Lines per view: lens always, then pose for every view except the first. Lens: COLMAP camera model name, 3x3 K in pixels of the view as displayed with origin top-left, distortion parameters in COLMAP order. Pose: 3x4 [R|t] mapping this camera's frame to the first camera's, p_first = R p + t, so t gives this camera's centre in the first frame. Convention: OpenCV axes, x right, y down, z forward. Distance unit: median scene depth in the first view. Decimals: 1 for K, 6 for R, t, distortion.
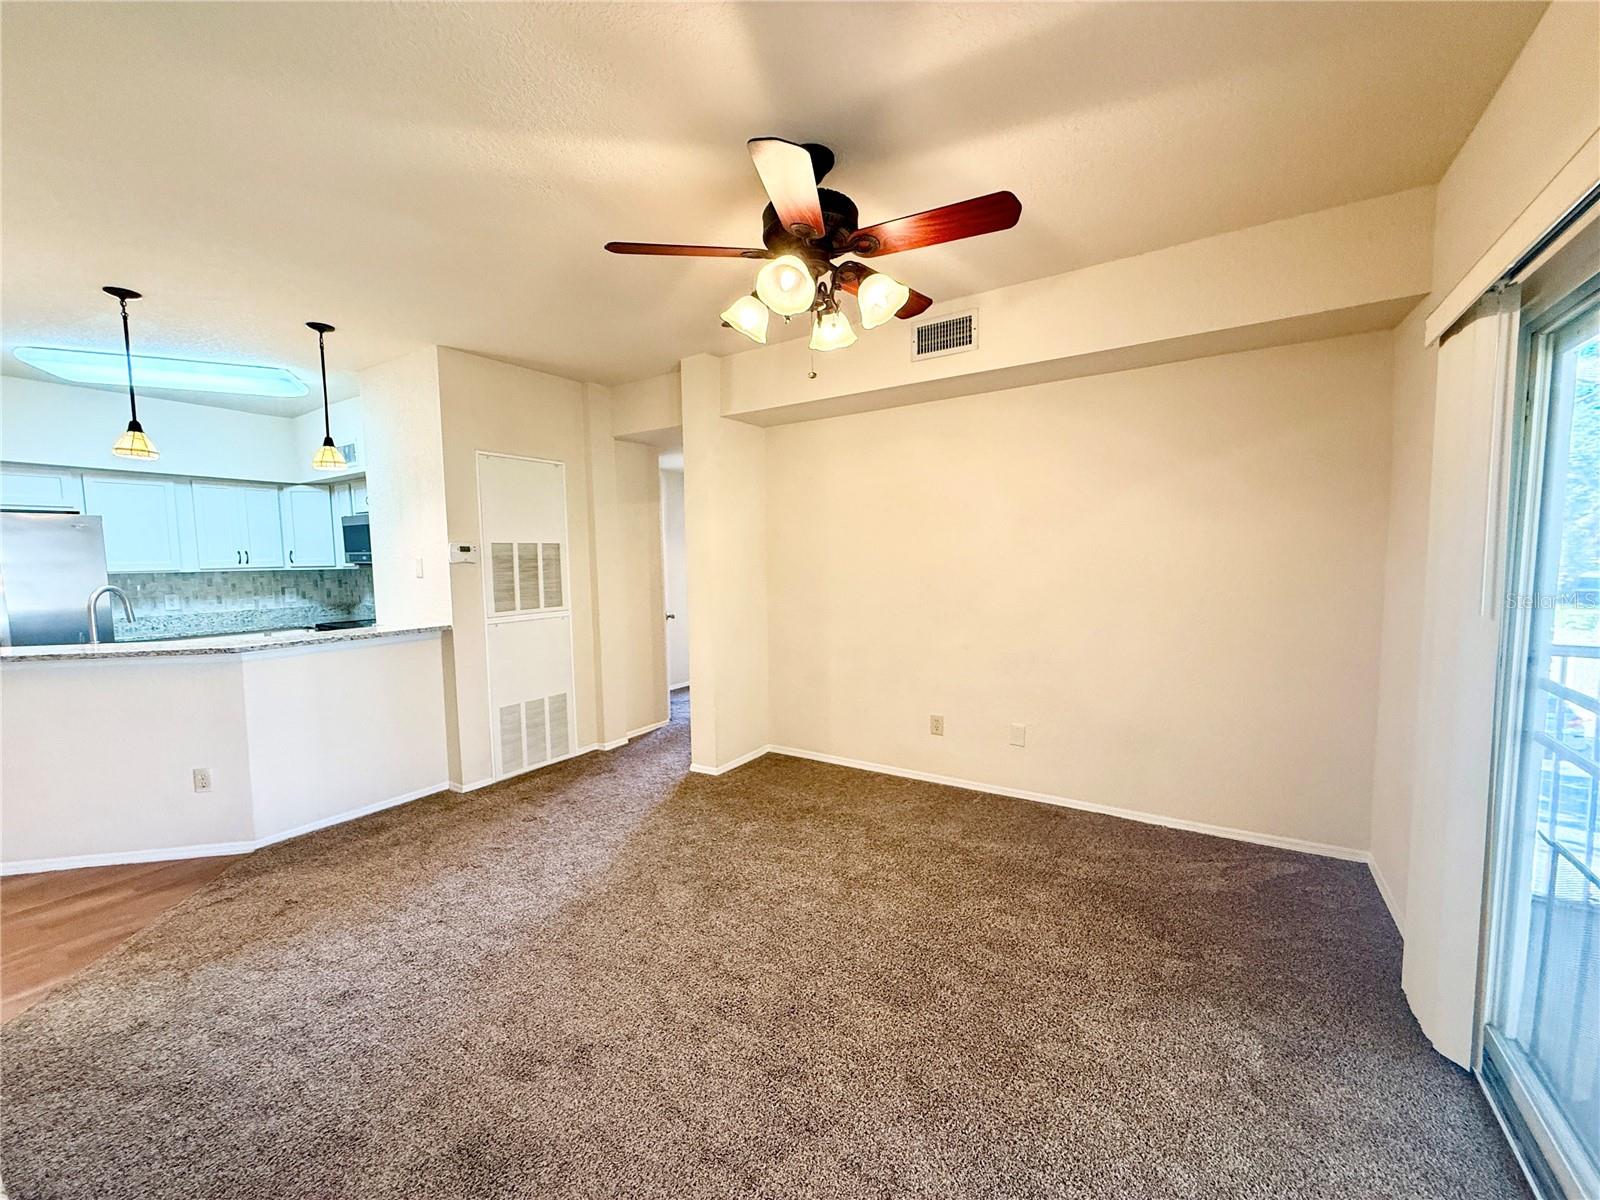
lens RADIAL K [[636.5, 0, 791.0], [0, 636.5, 604.1], [0, 0, 1]] dist [0.002232, -0.000021]
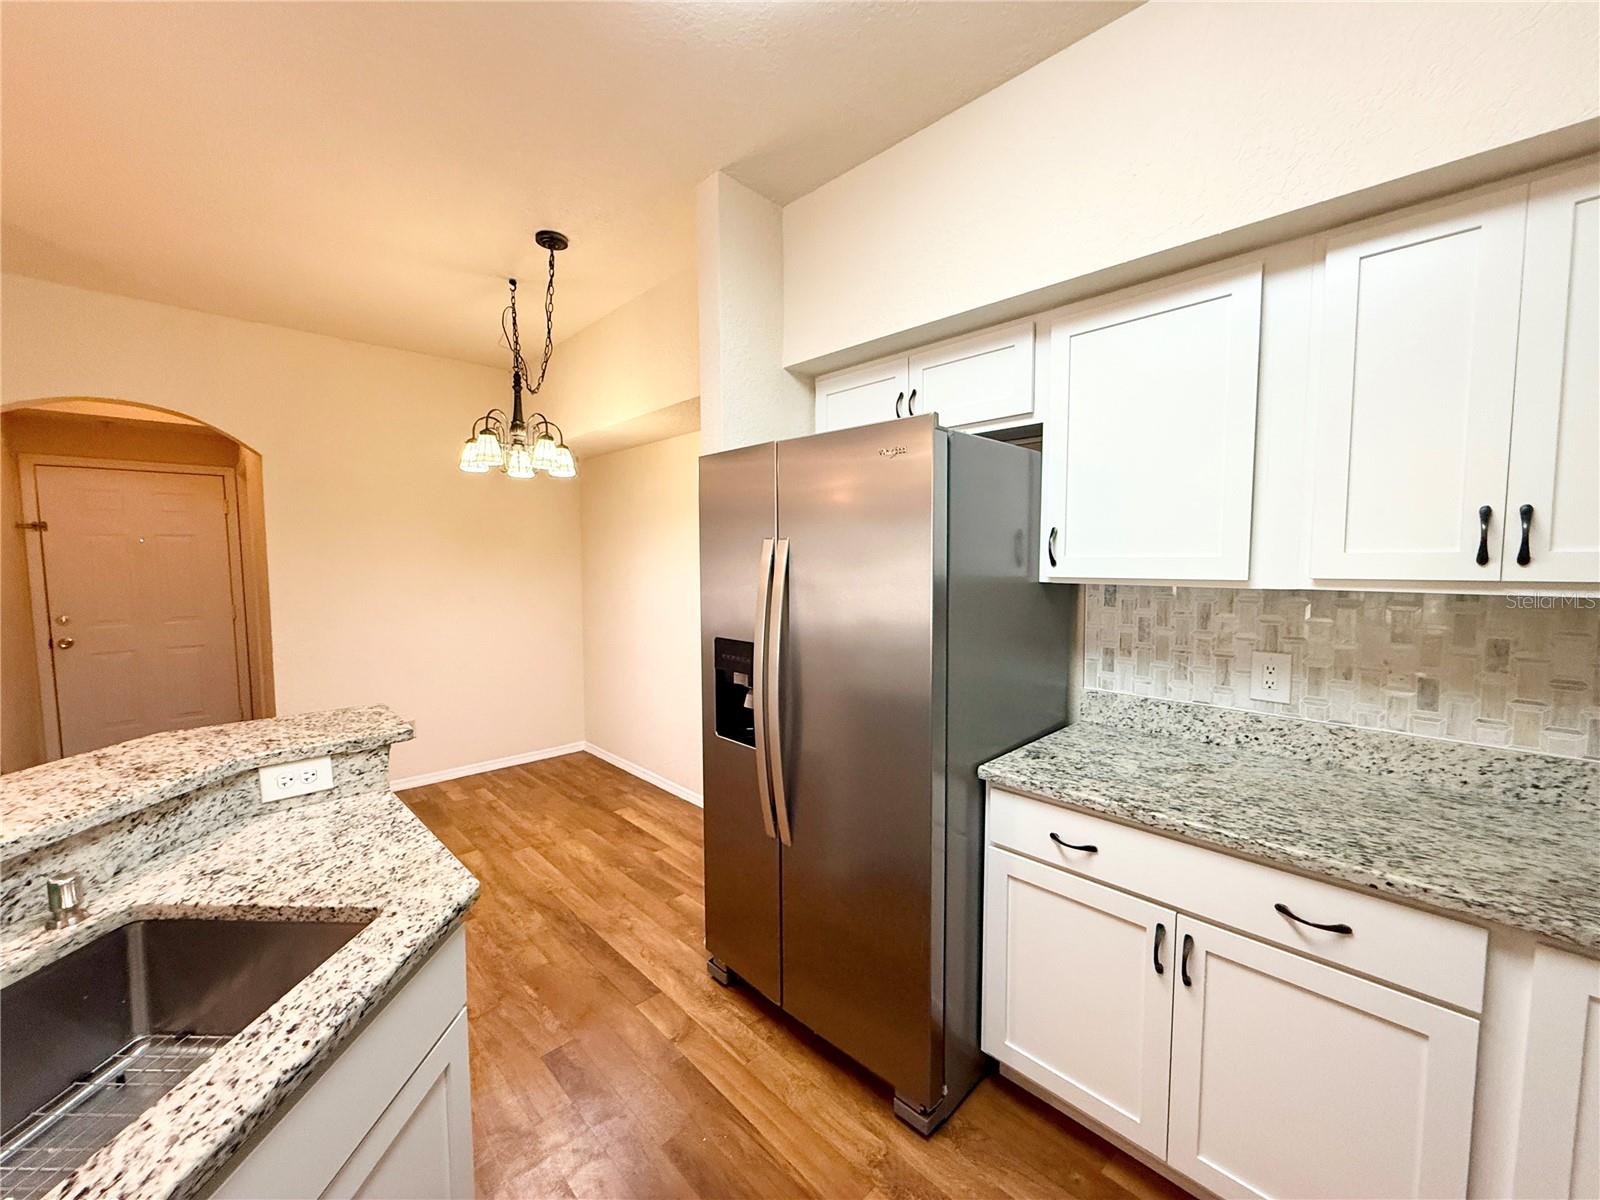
lens RADIAL K [[636.5, 0, 795.7], [0, 636.5, 603.0], [0, 0, 1]] dist [0.002232, -0.000021]
pose [[-0.221687, 0.085539, -0.971359, -0.568590], [-0.070085, 0.992171, 0.103366, -0.053780], [0.972596, 0.090992, -0.213957, 0.781624]]
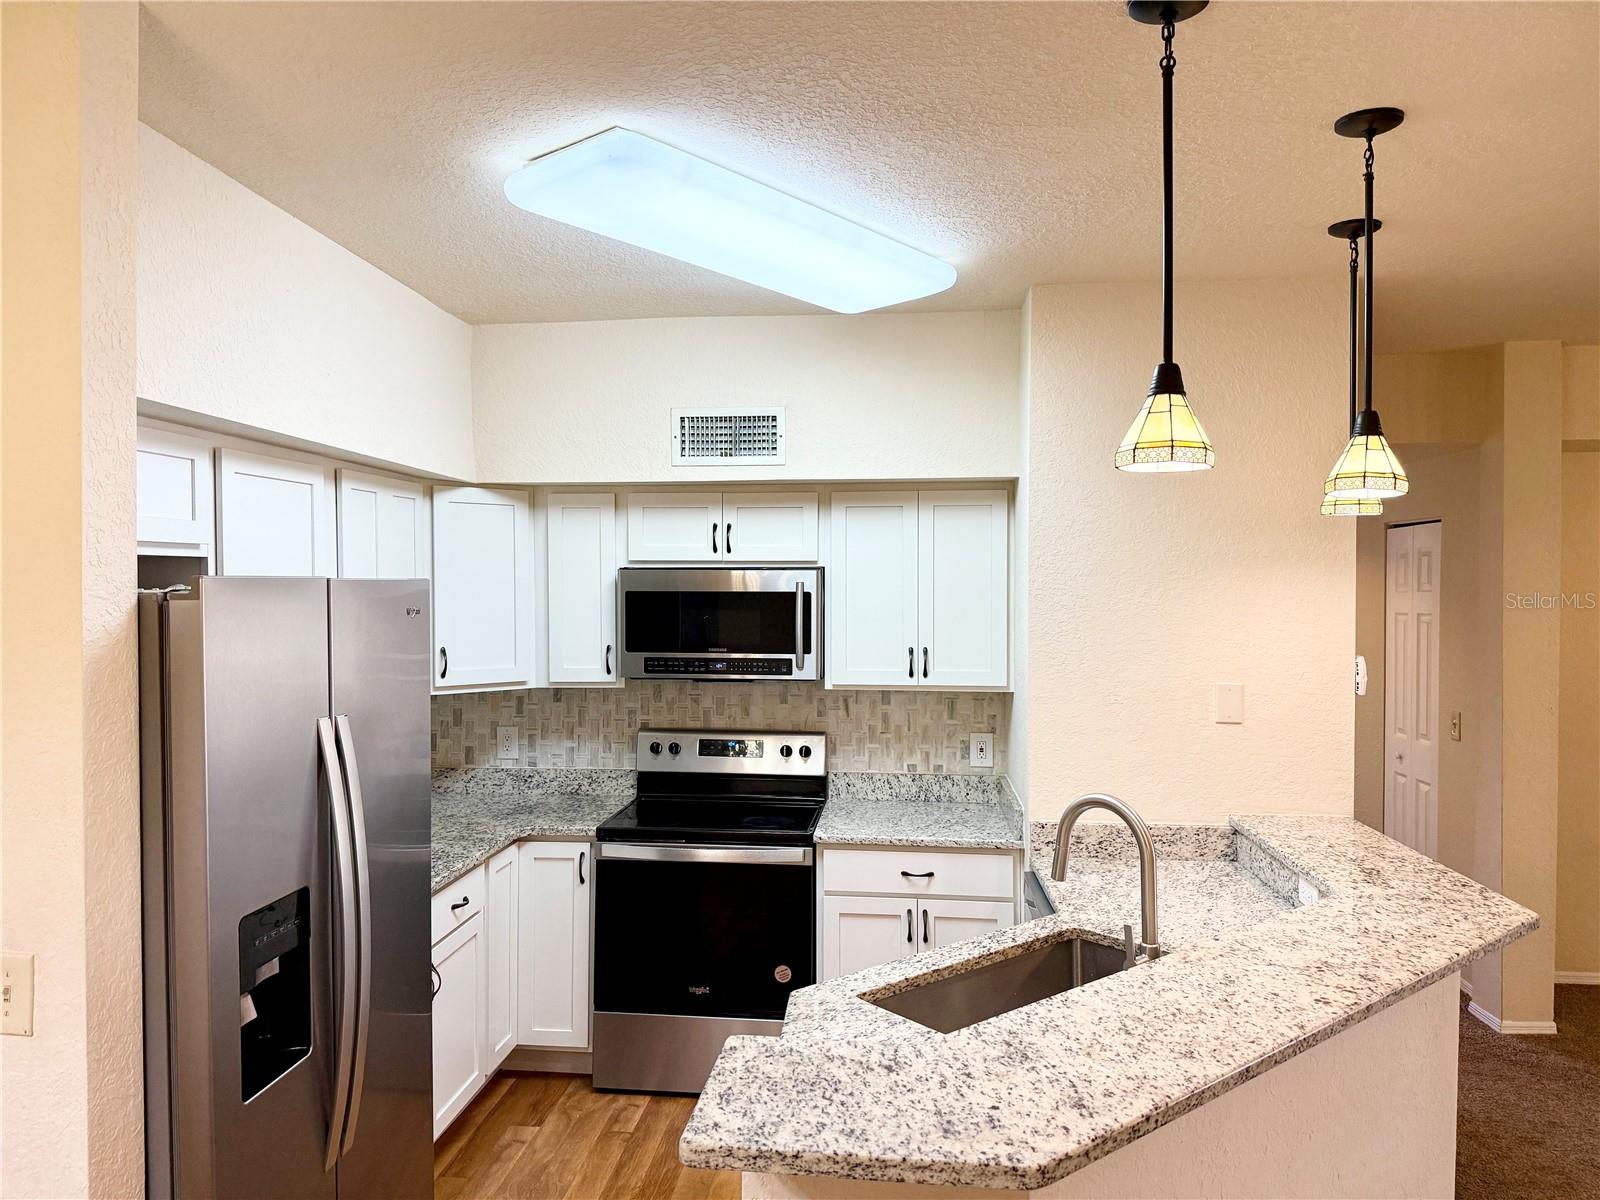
lens RADIAL K [[1116.5, 0, 811.2], [0, 1116.5, 606.7], [0, 0, 1]] dist [0.050198, -0.035408]
pose [[0.876157, 0.001406, 0.482024, -0.920674], [0.029147, 0.998011, -0.055890, -0.063698], [-0.481144, 0.063018, 0.874374, 0.279014]]
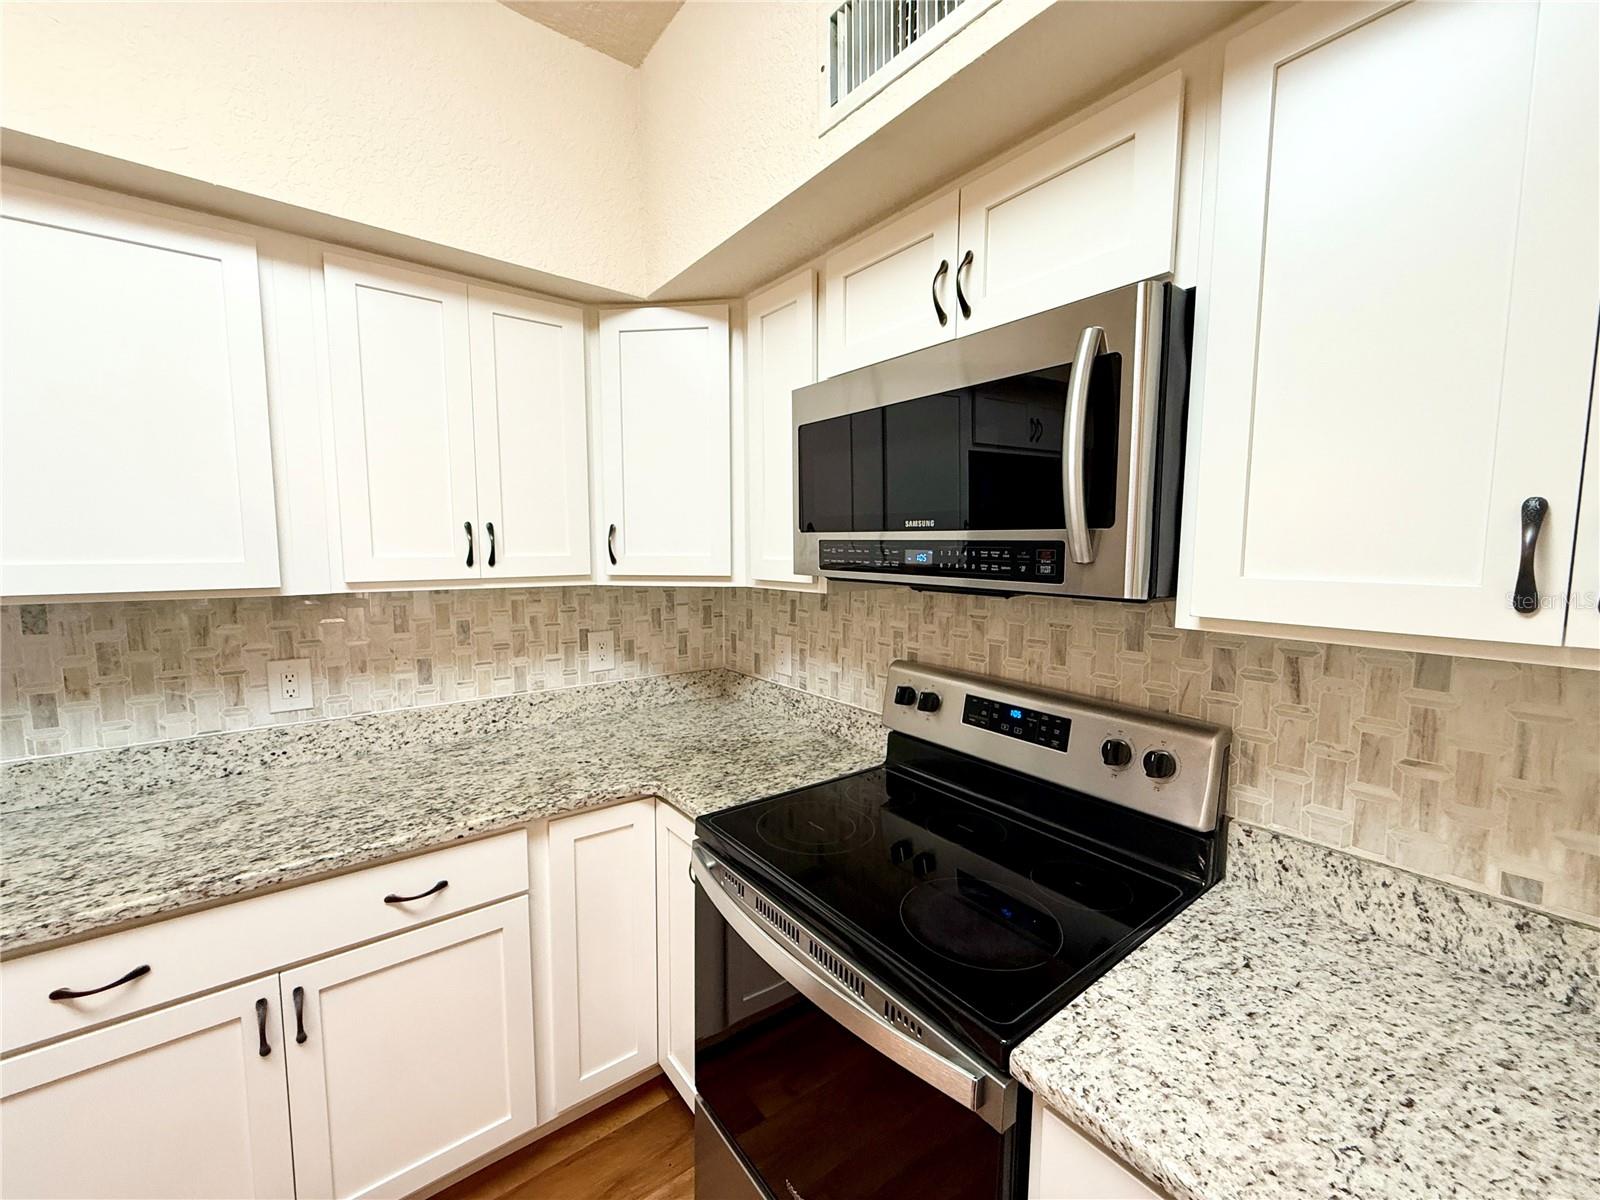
lens RADIAL K [[636.5, 0, 801.3], [0, 636.5, 604.9], [0, 0, 1]] dist [0.002232, -0.000021]
pose [[0.948174, 0.045673, -0.314451, -0.600415], [-0.041282, 0.998935, 0.020615, -0.055372], [0.315057, -0.006566, 0.949050, 0.737325]]
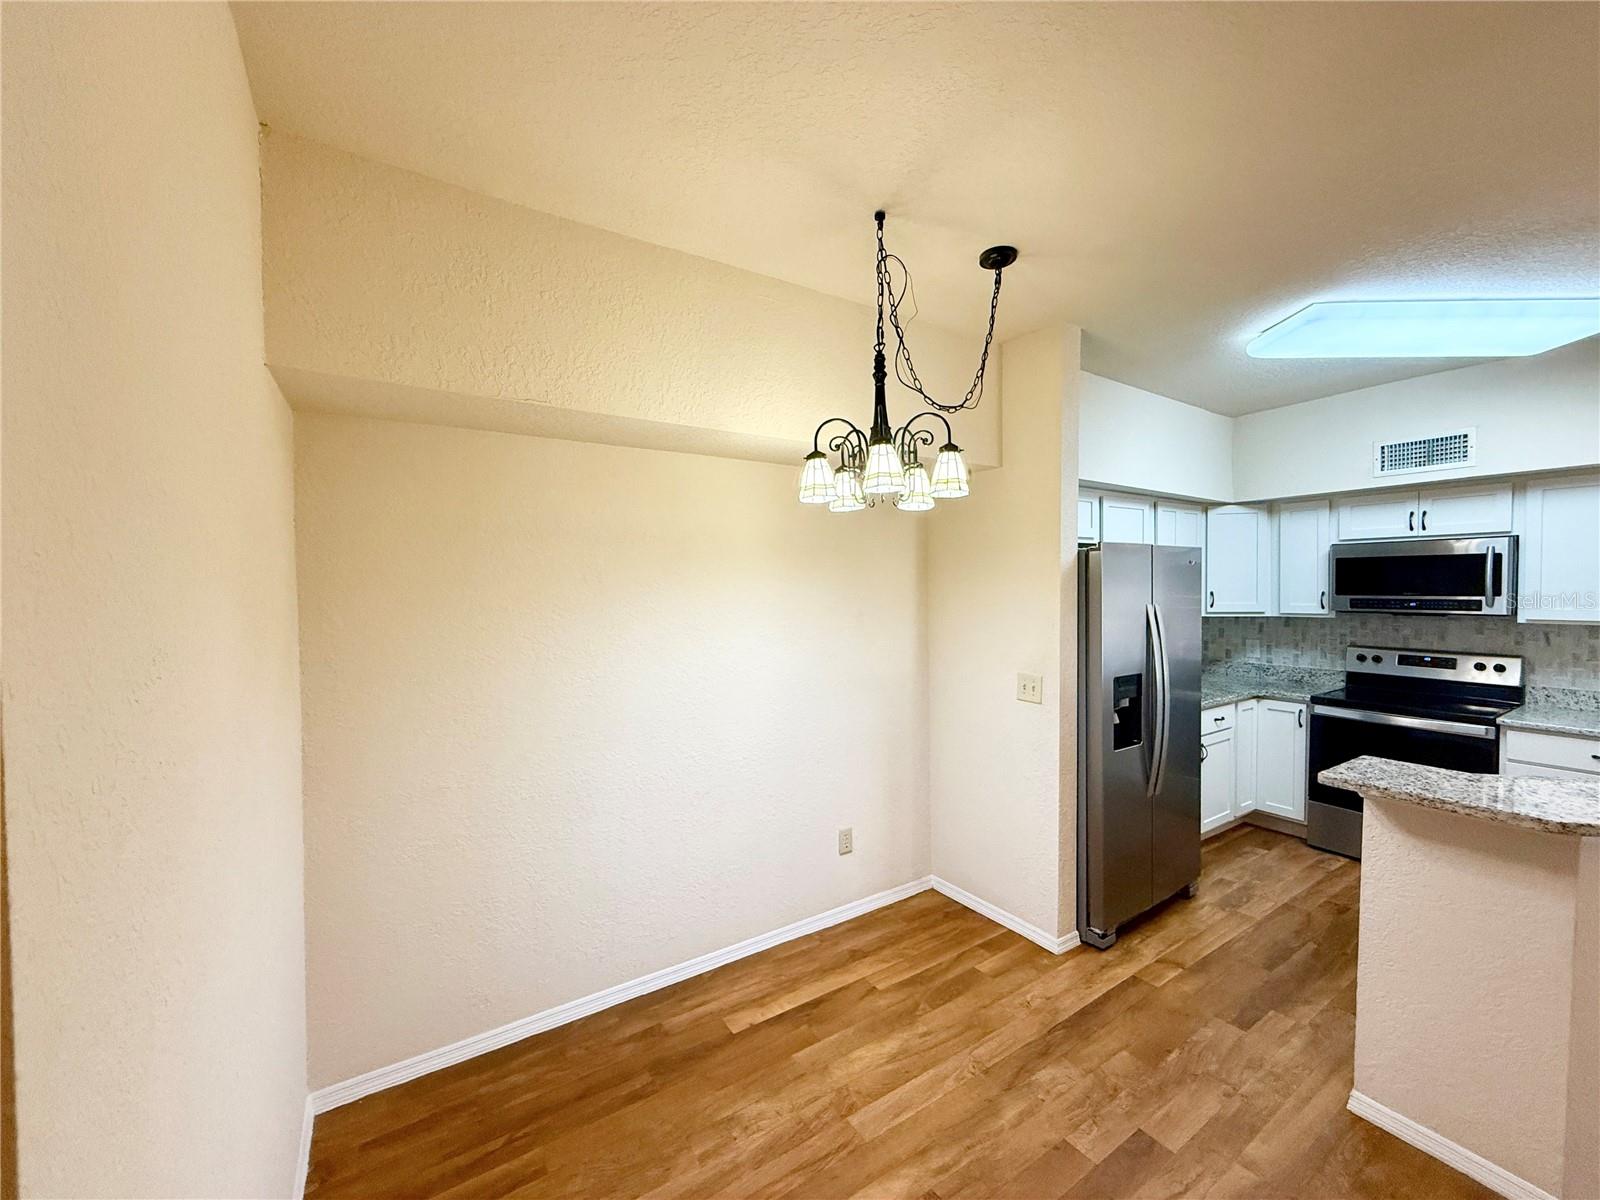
lens RADIAL K [[636.5, 0, 800.2], [0, 636.5, 604.5], [0, 0, 1]] dist [0.002232, -0.000021]
pose [[0.921321, 0.012952, -0.388587, -0.939857], [-0.032621, 0.998496, -0.044060, -0.019755], [0.387432, 0.053270, 0.920358, 0.122025]]
